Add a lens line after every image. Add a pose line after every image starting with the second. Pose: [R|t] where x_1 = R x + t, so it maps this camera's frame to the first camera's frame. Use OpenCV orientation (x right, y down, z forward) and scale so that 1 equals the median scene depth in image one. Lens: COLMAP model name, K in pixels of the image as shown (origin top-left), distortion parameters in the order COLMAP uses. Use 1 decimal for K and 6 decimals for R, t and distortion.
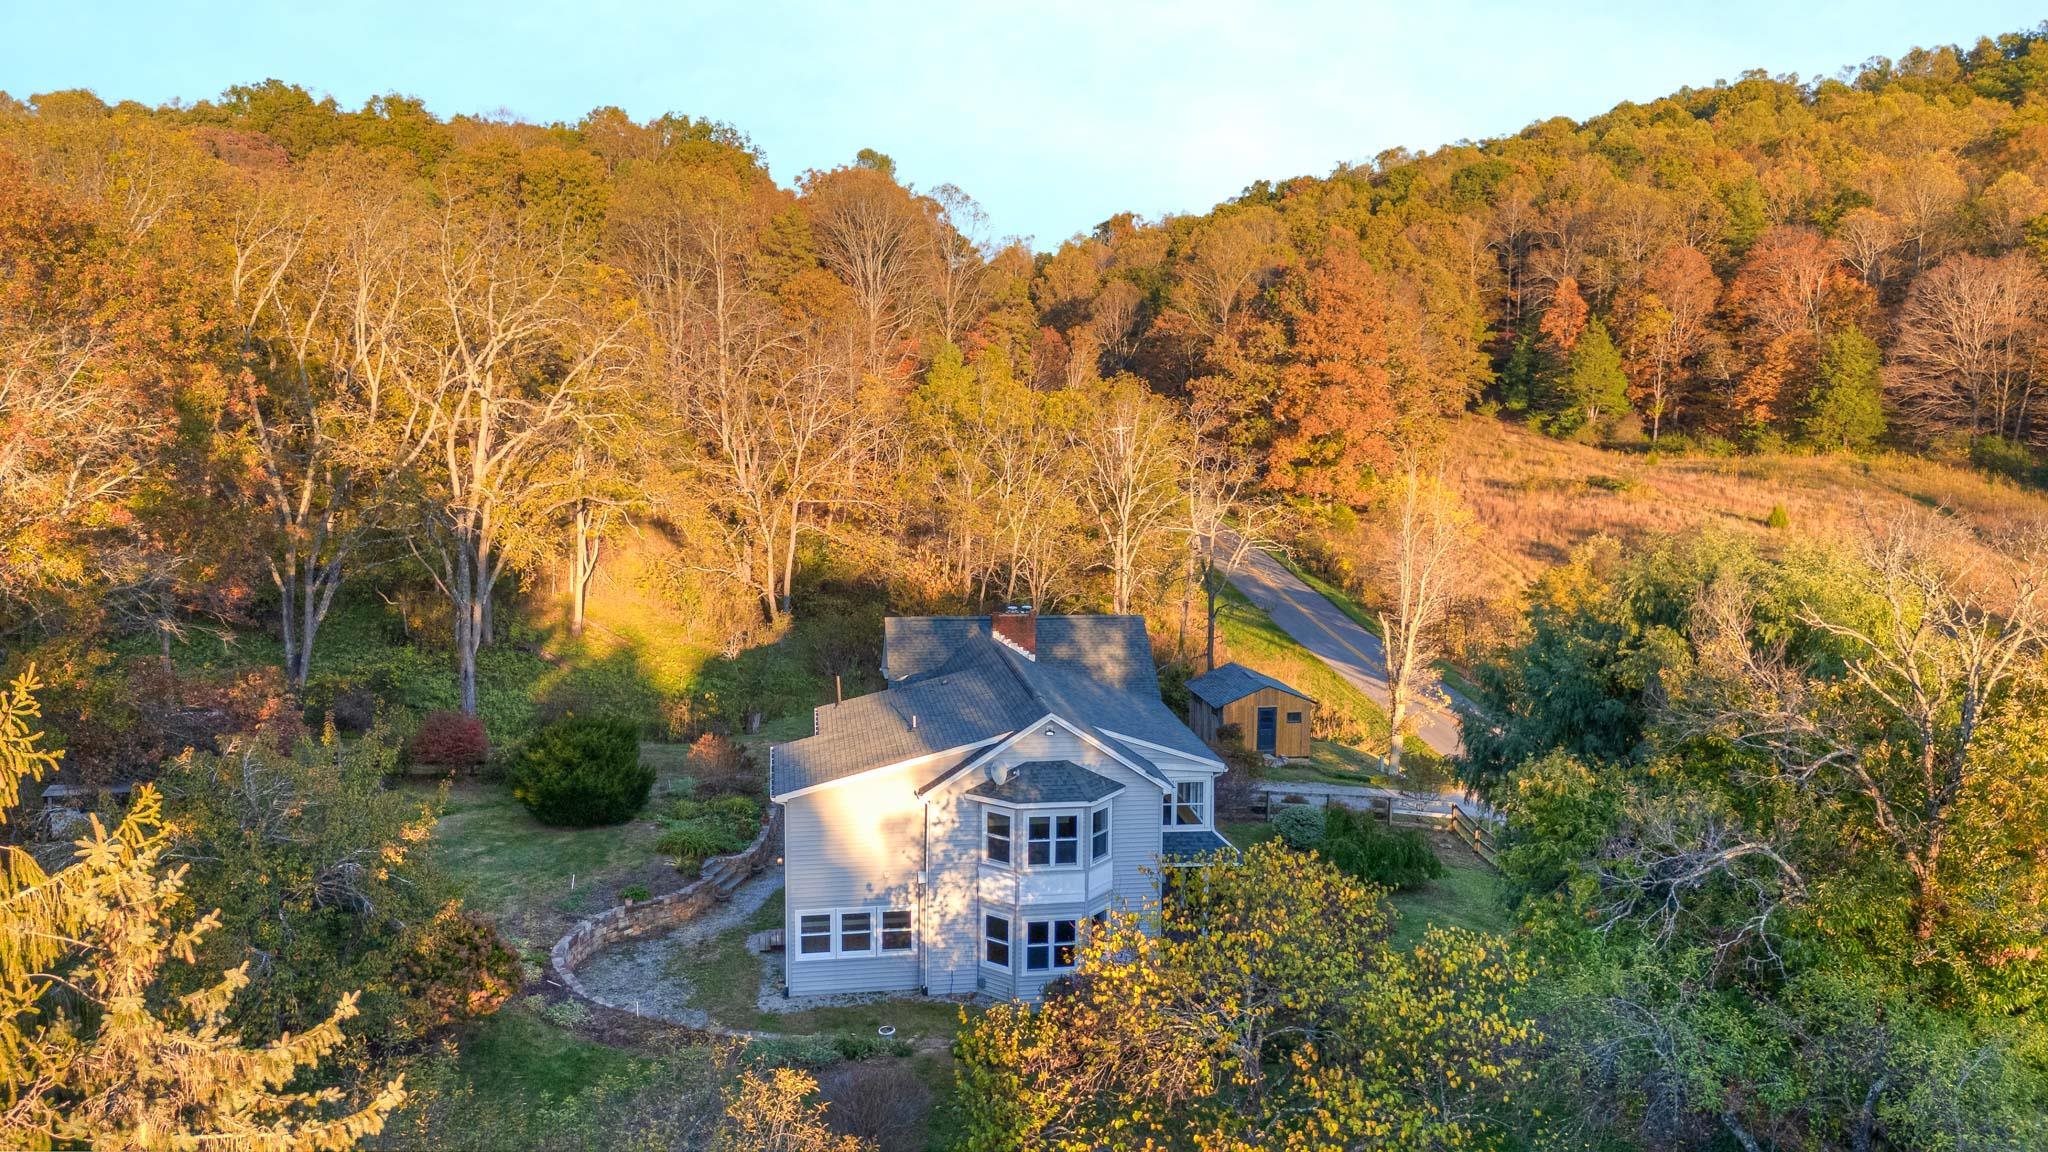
lens RADIAL K [[1505.7, 0, 1020.1], [0, 1505.7, 577.9], [0, 0, 1]] dist [0.066844, -0.058753]
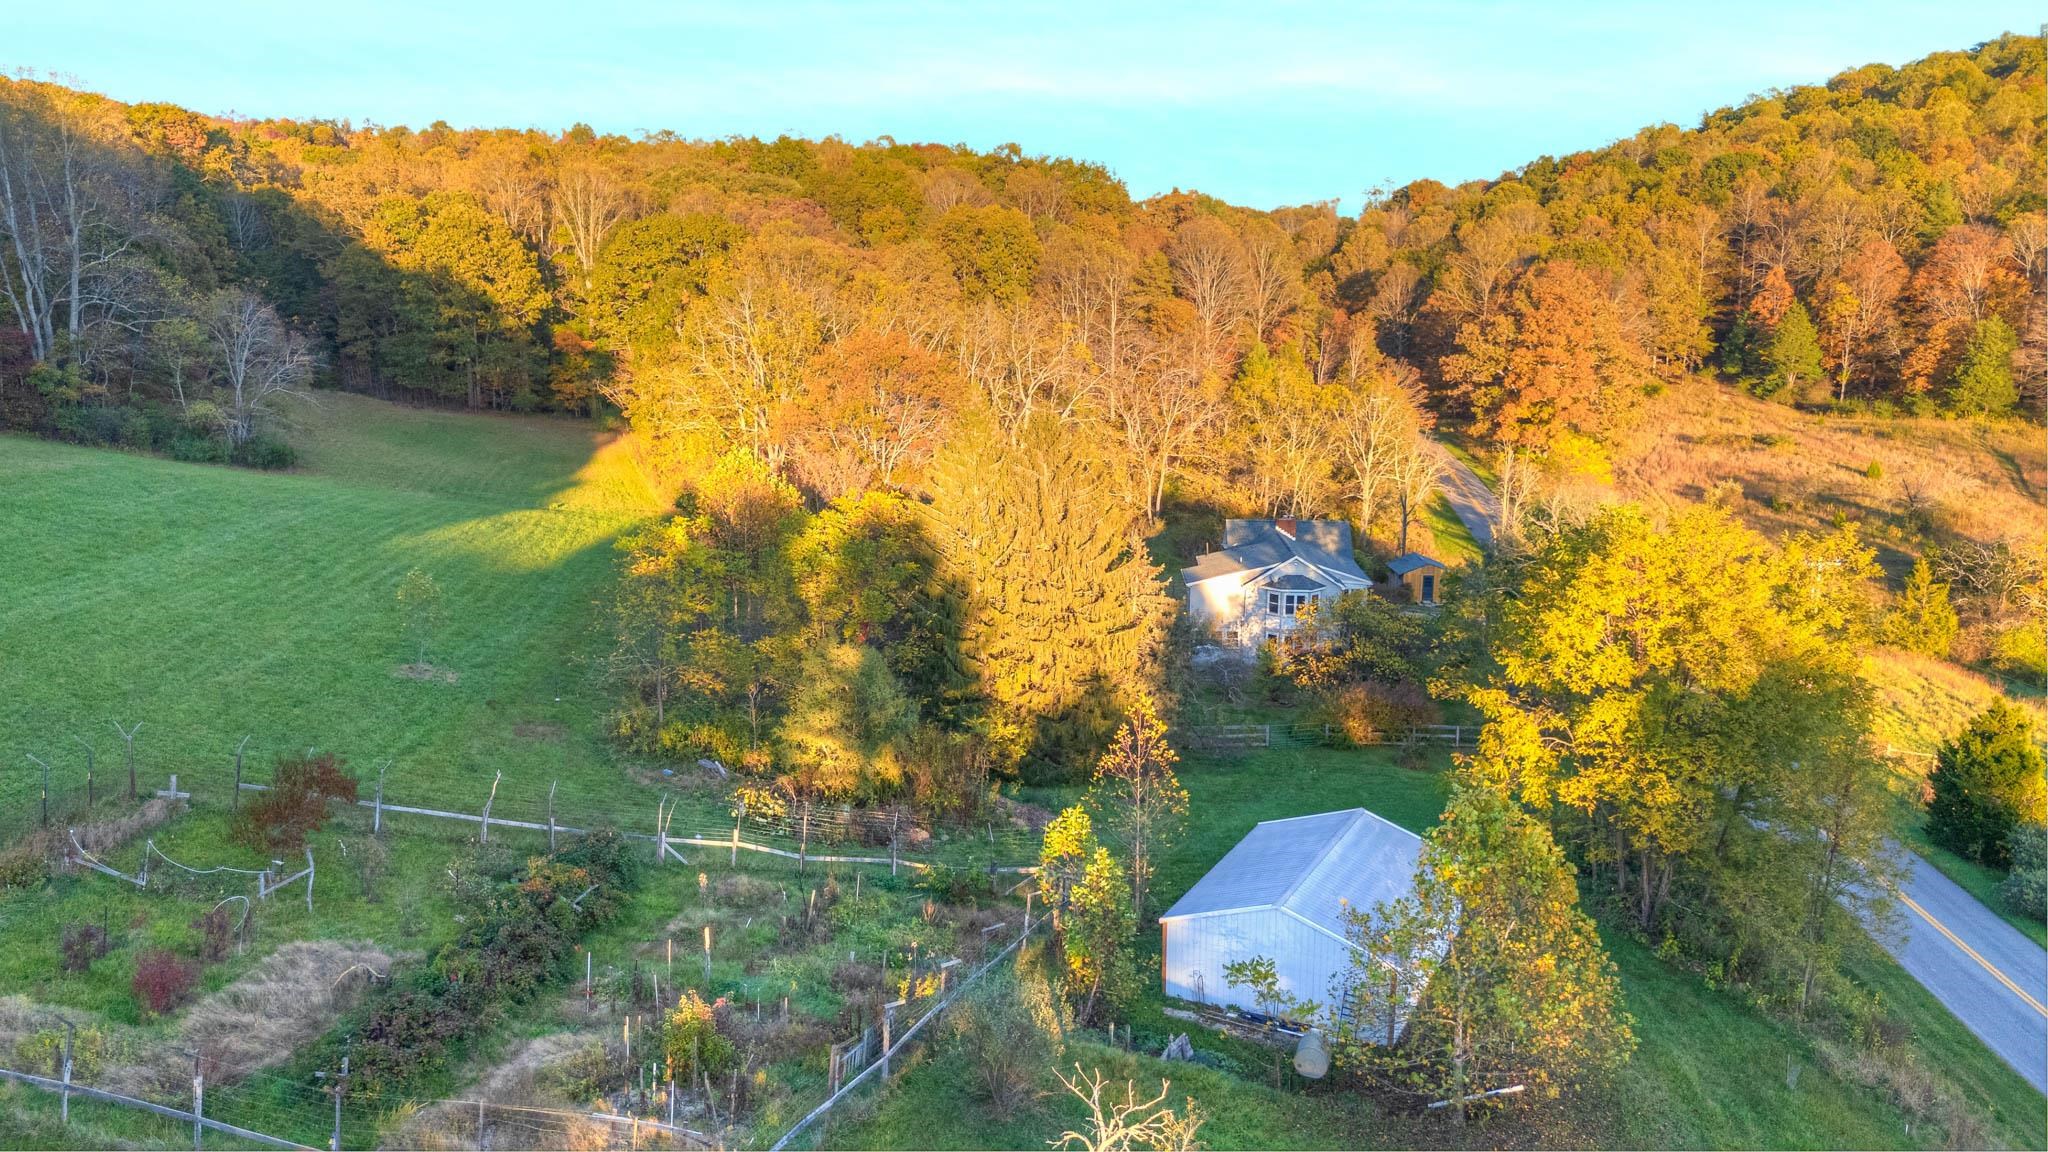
lens RADIAL K [[1505.7, 0, 1020.1], [0, 1505.7, 577.9], [0, 0, 1]] dist [0.066844, -0.058753]
pose [[0.980052, 0.032259, -0.196106, 0.015137], [-0.022245, 0.998344, 0.053055, 0.000602], [0.197492, -0.047635, 0.979146, -0.371649]]
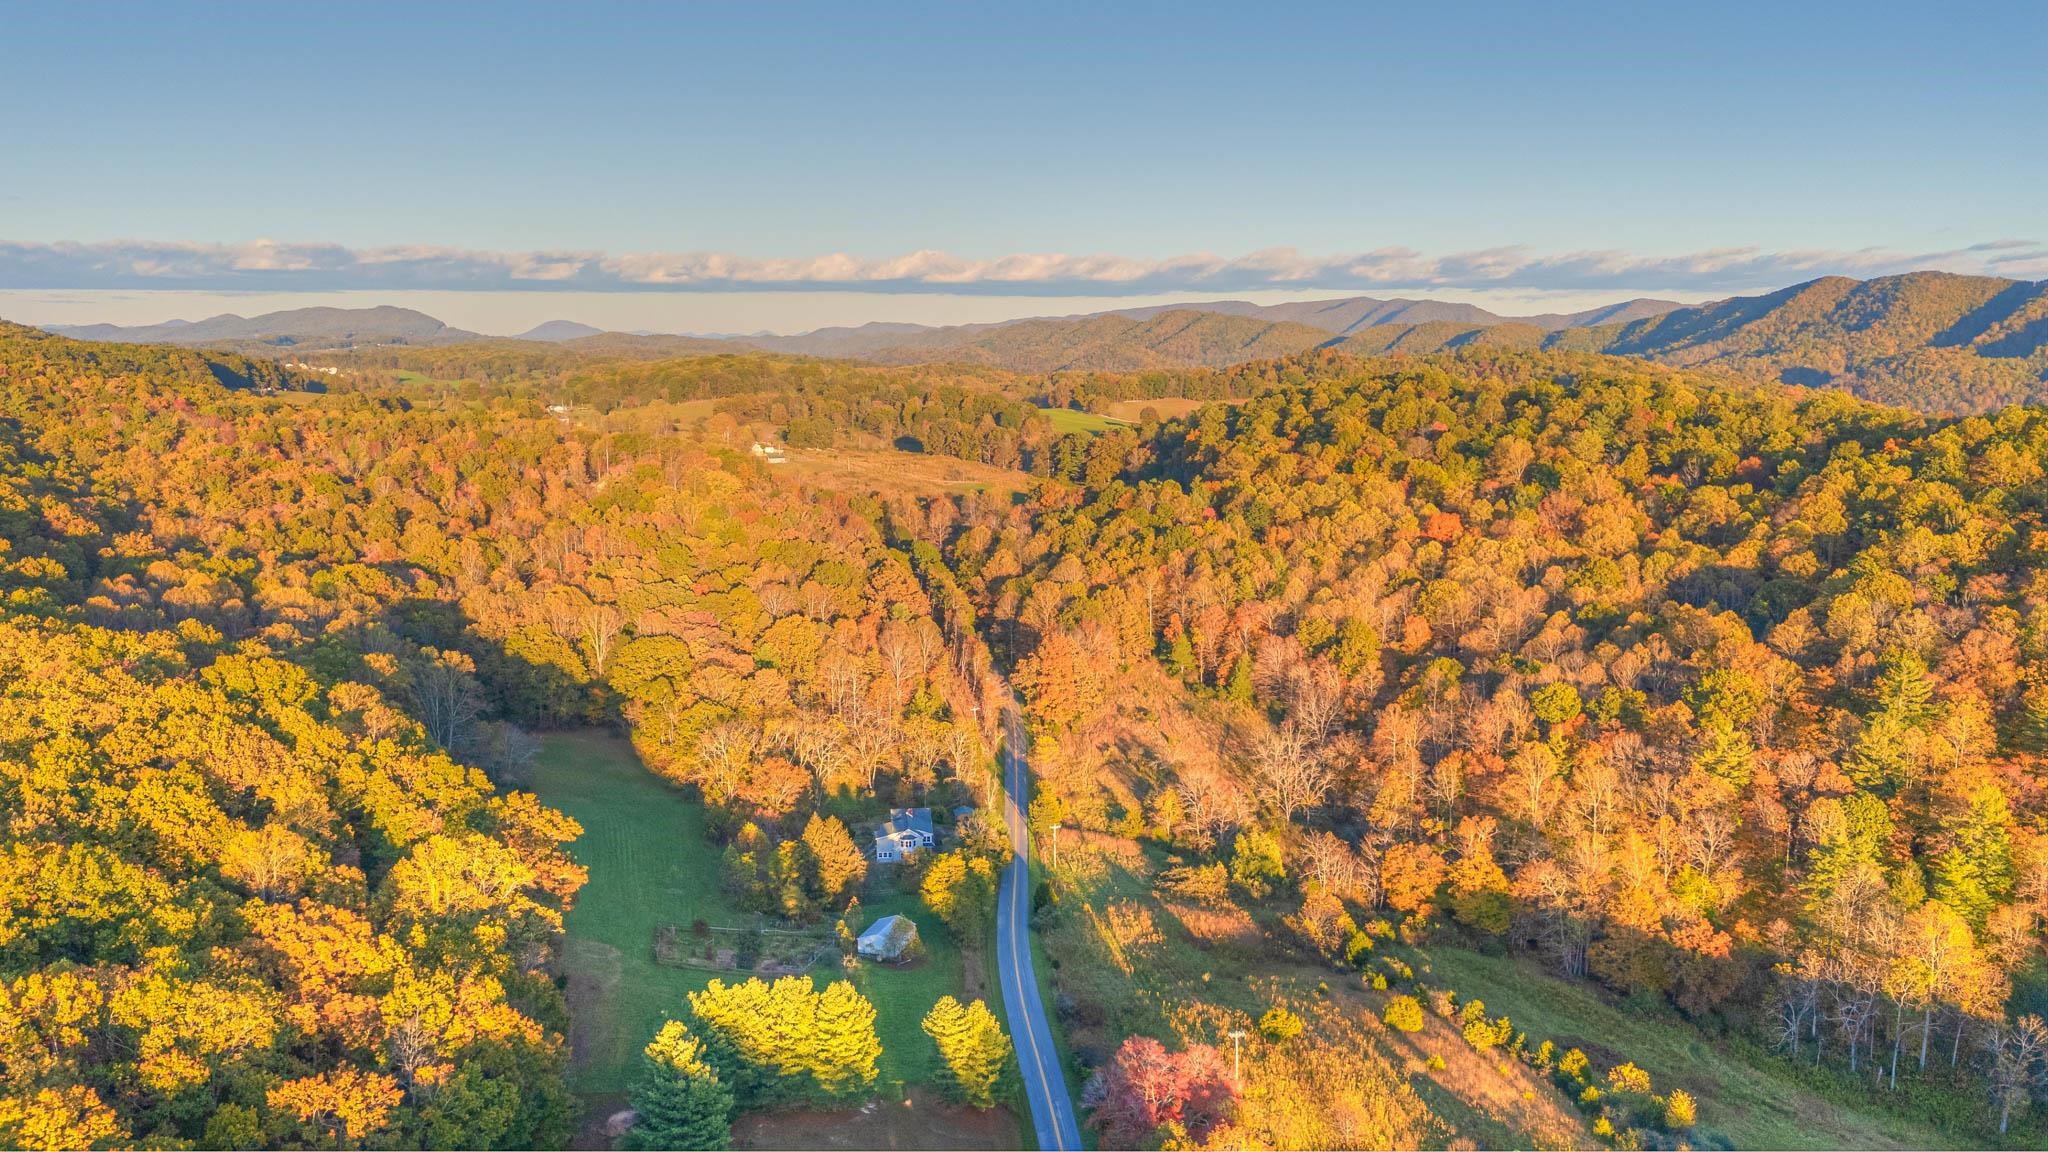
lens RADIAL K [[1505.7, 0, 1020.1], [0, 1505.7, 577.9], [0, 0, 1]] dist [0.066844, -0.058753]
pose [[0.998985, 0.002966, -0.044941, 0.237782], [-0.001917, 0.999725, 0.023385, -0.353410], [0.044998, -0.023275, 0.998716, -1.719250]]
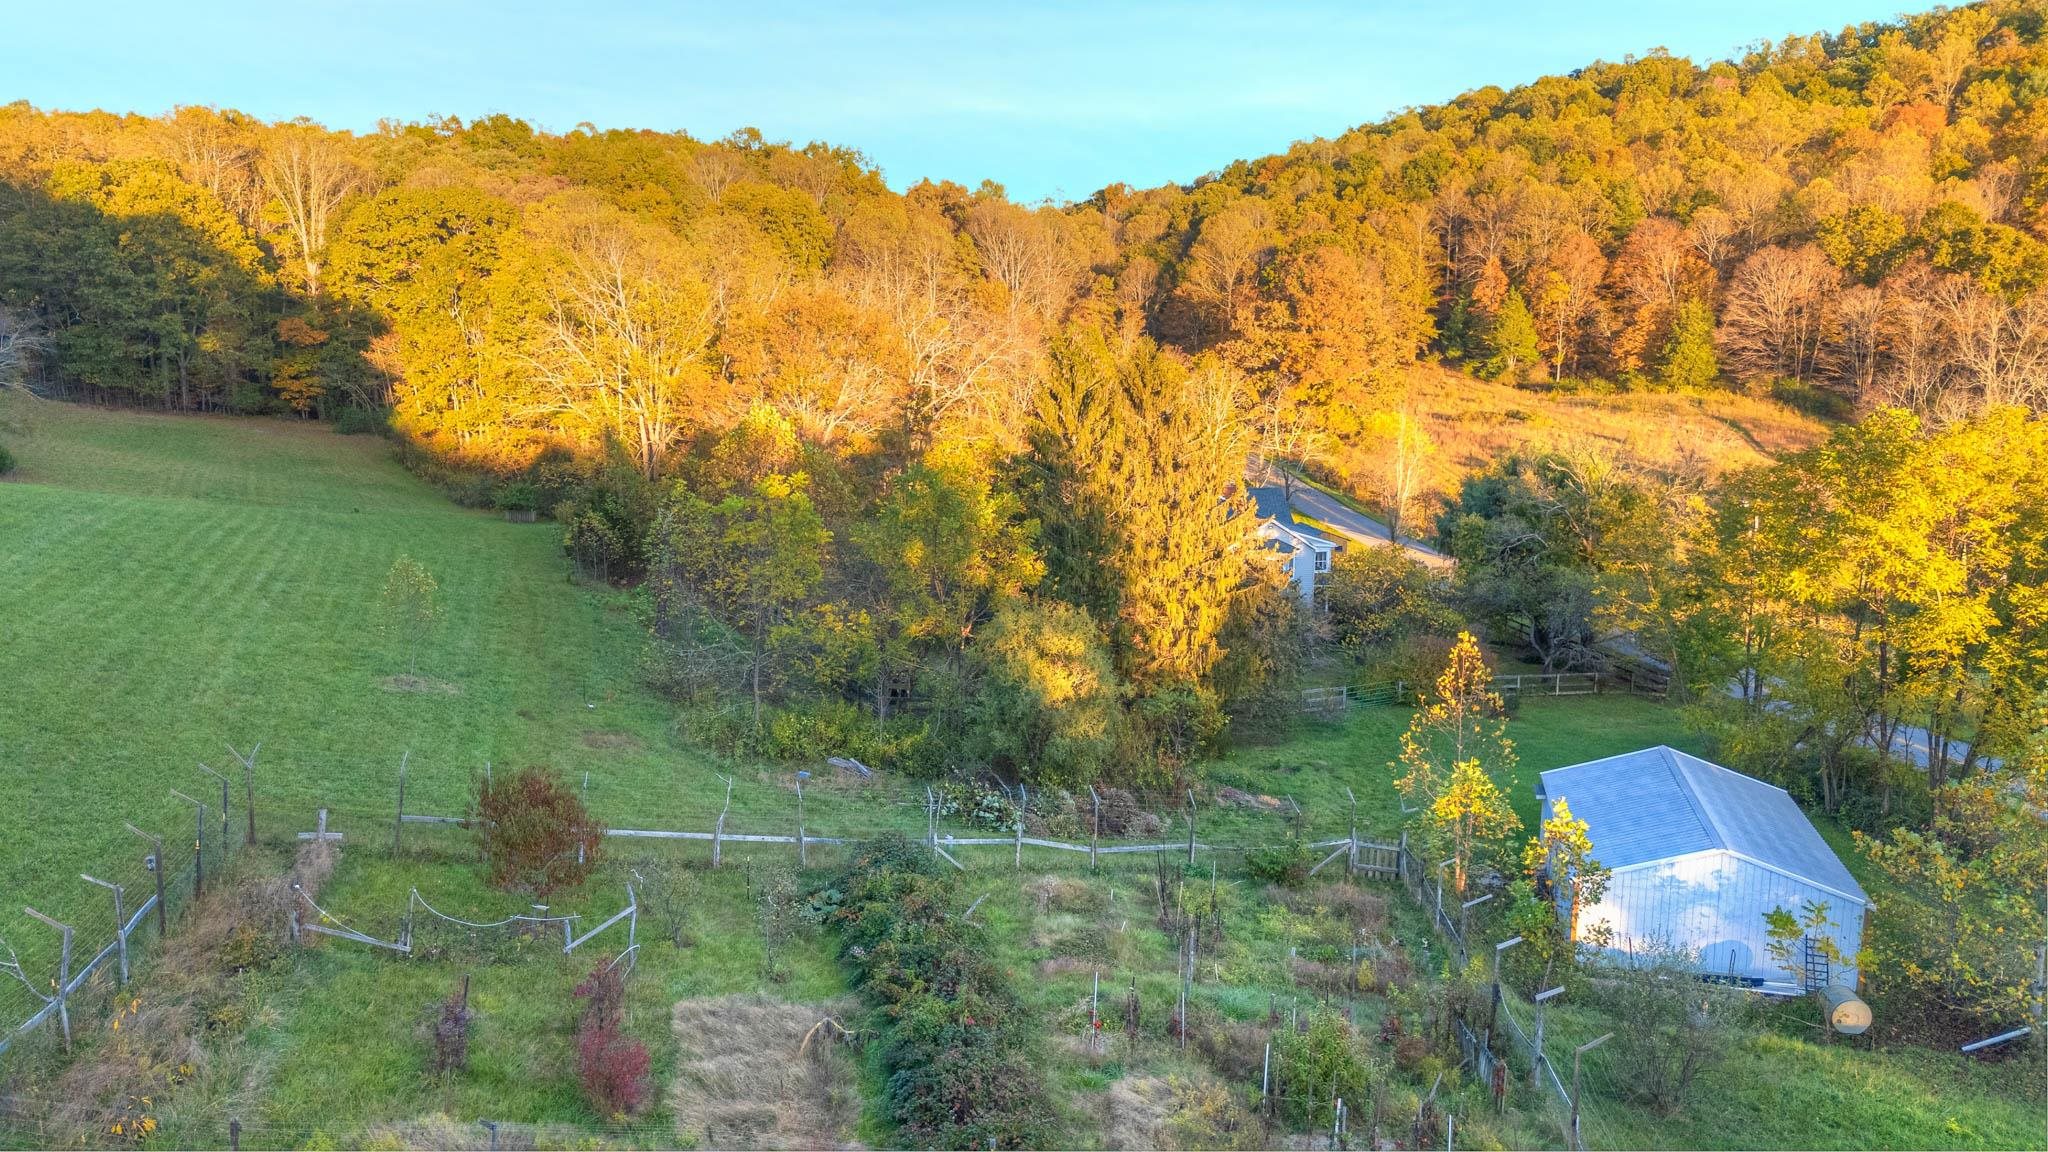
lens RADIAL K [[1505.7, 0, 1020.1], [0, 1505.7, 577.9], [0, 0, 1]] dist [0.066844, -0.058753]
pose [[0.999129, -0.017424, 0.037916, -0.113646], [0.015762, 0.998920, 0.043714, 0.016673], [-0.038636, -0.043078, 0.998324, -0.339094]]
